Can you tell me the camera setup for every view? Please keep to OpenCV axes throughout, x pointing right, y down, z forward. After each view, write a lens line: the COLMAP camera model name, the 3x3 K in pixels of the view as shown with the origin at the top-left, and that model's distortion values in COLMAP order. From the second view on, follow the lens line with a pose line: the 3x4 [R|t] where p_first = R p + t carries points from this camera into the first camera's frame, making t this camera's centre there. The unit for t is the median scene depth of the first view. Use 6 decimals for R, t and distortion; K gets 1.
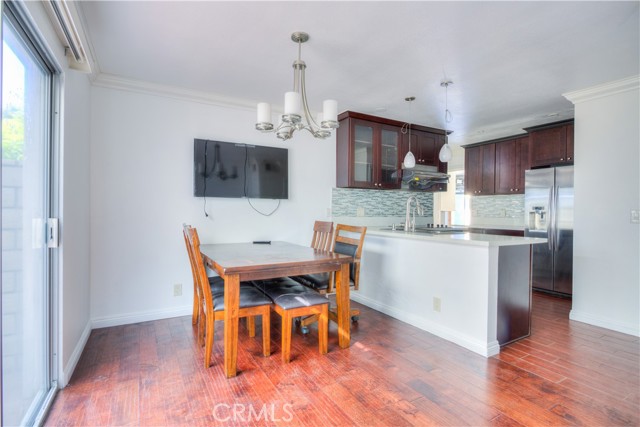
lens RADIAL K [[311.9, 0, 322.4], [0, 311.9, 213.7], [0, 0, 1]] dist [-0.016234, 0.002571]
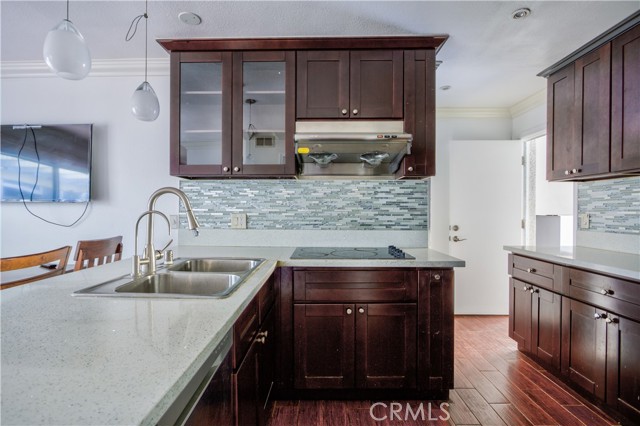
lens RADIAL K [[311.9, 0, 317.9], [0, 311.9, 212.4], [0, 0, 1]] dist [-0.016234, 0.002571]
pose [[0.854168, -0.002087, -0.519994, 0.540509], [0.000789, 0.999996, -0.002716, -0.018592], [0.519997, 0.001910, 0.854166, 0.593465]]
